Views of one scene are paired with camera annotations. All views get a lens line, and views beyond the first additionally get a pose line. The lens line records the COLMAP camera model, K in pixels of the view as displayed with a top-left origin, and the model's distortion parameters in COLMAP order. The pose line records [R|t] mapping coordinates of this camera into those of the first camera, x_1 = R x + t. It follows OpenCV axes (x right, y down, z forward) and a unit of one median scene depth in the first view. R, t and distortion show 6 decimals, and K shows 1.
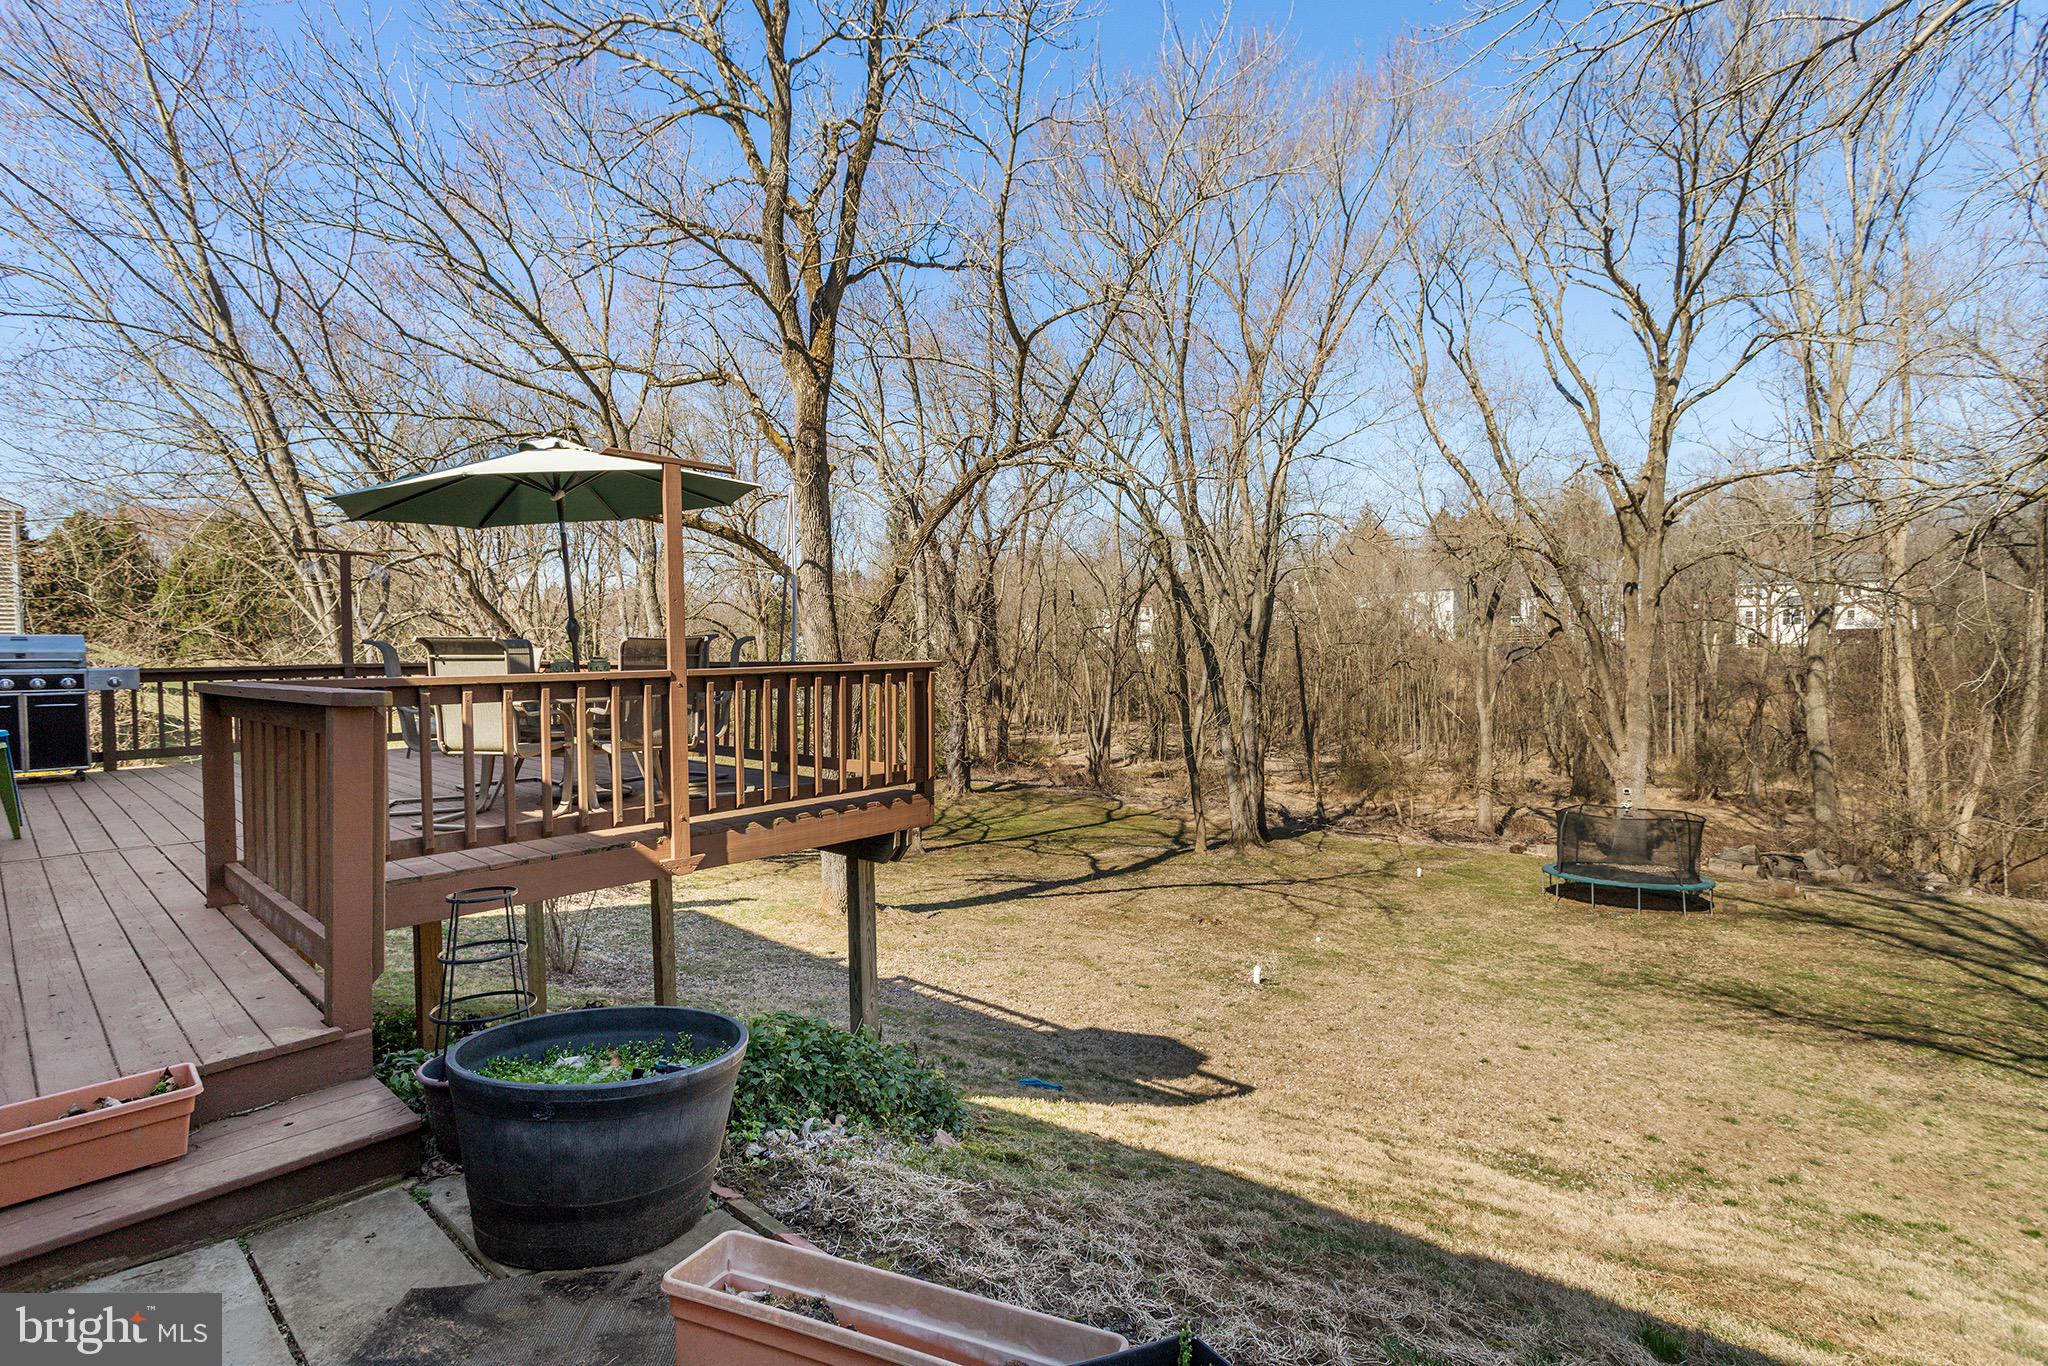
lens RADIAL K [[959.6, 0, 1025.5], [0, 959.6, 672.8], [0, 0, 1]] dist [-0.000483, 0.000045]
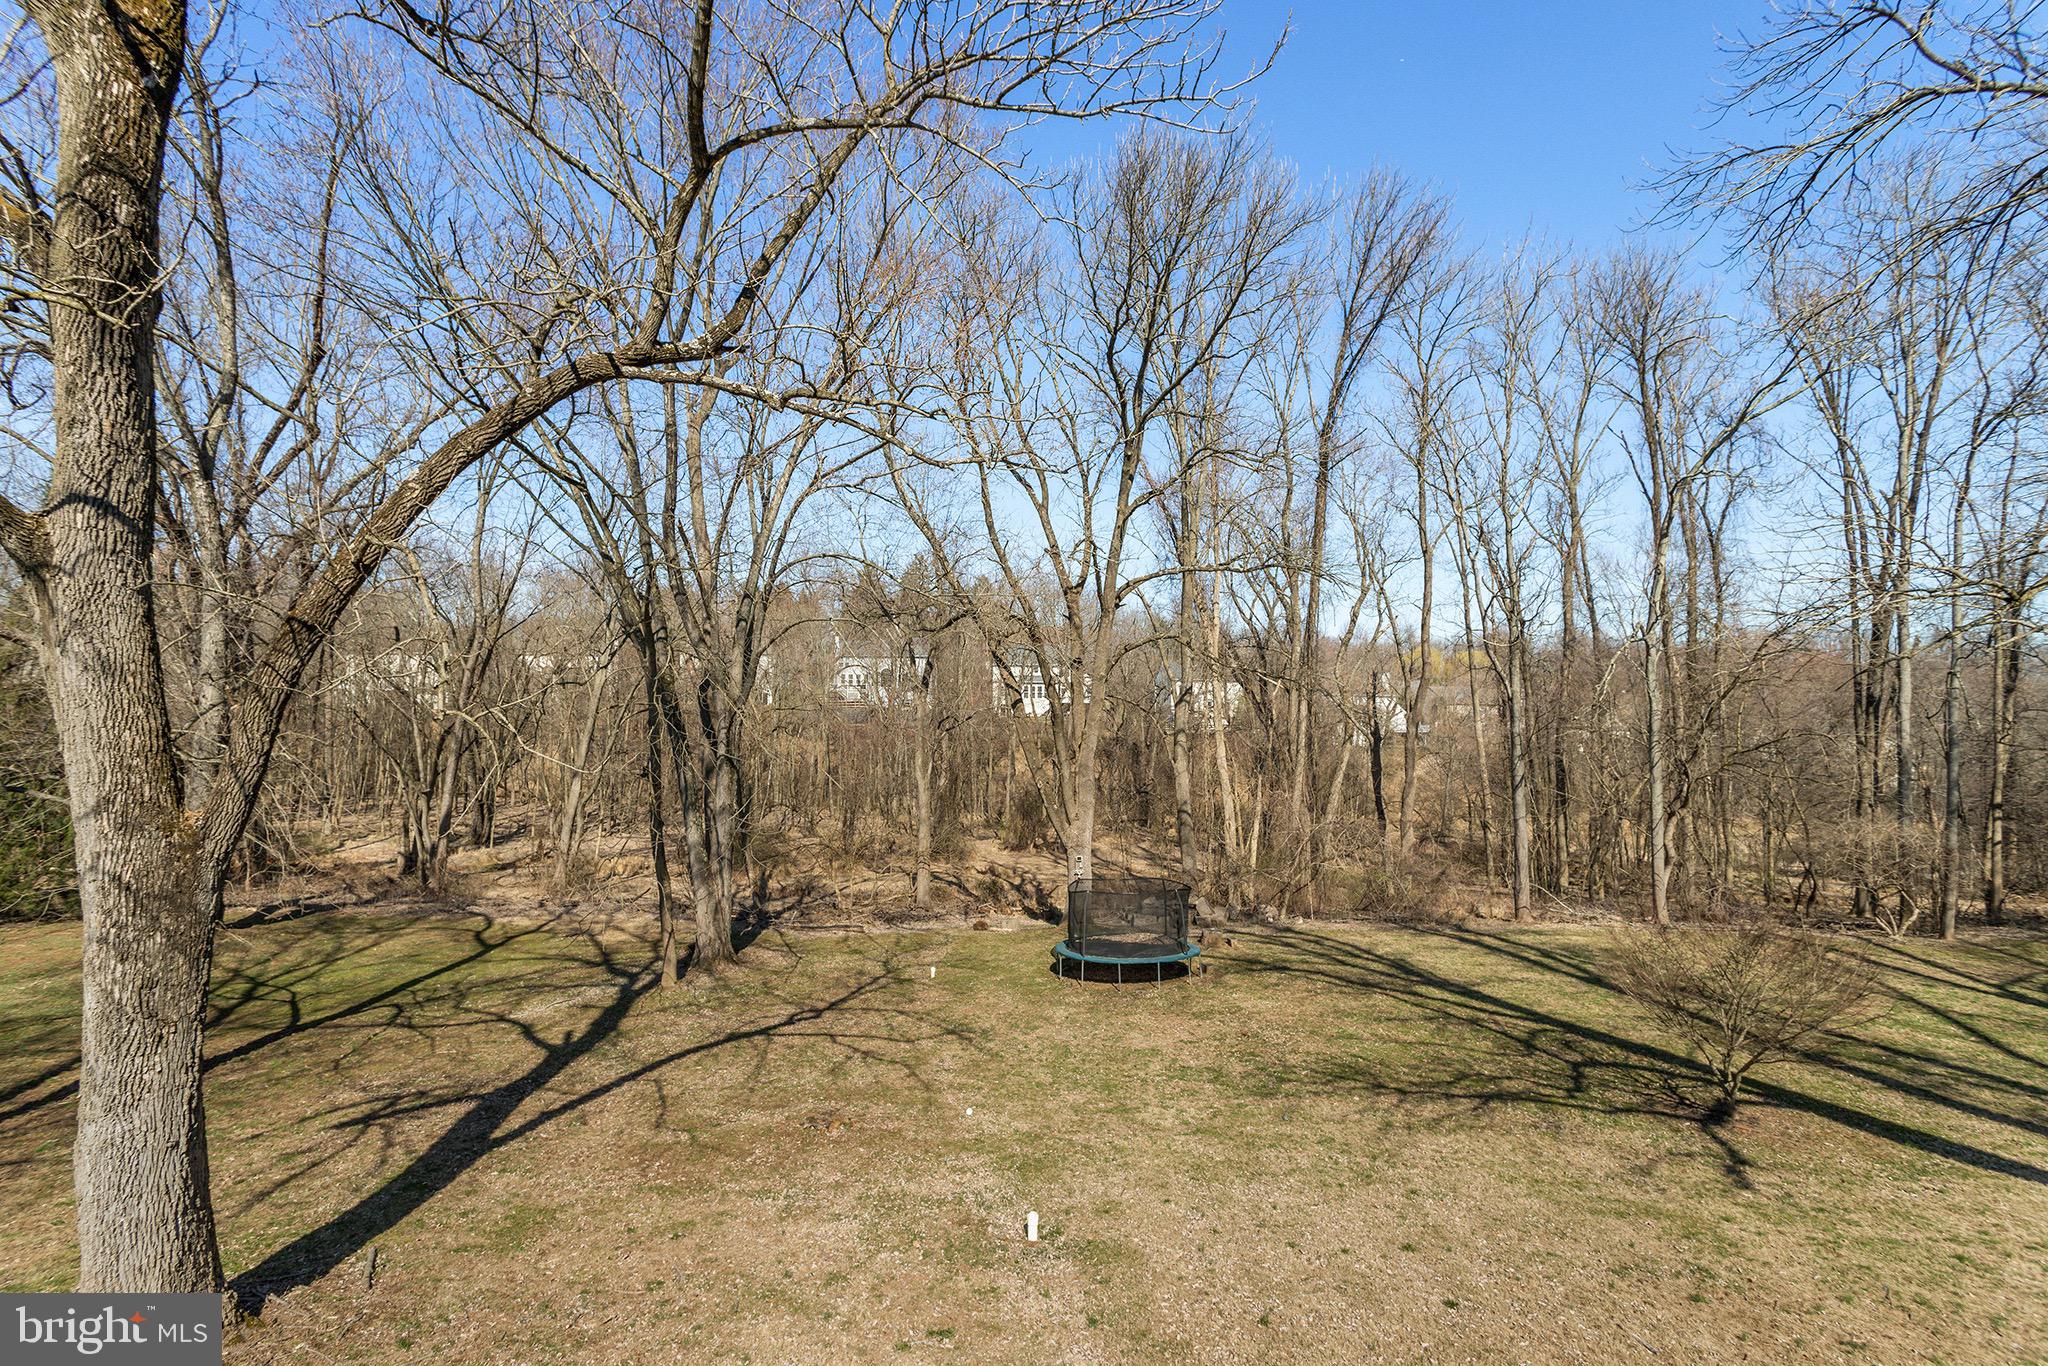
lens RADIAL K [[955.7, 0, 1019.4], [0, 955.7, 680.1], [0, 0, 1]] dist [0.001999, 0.000316]
pose [[0.763452, 0.040596, 0.644588, -0.104248], [-0.004997, 0.998364, -0.056958, -0.010745], [-0.645845, 0.040264, 0.762406, 0.252842]]
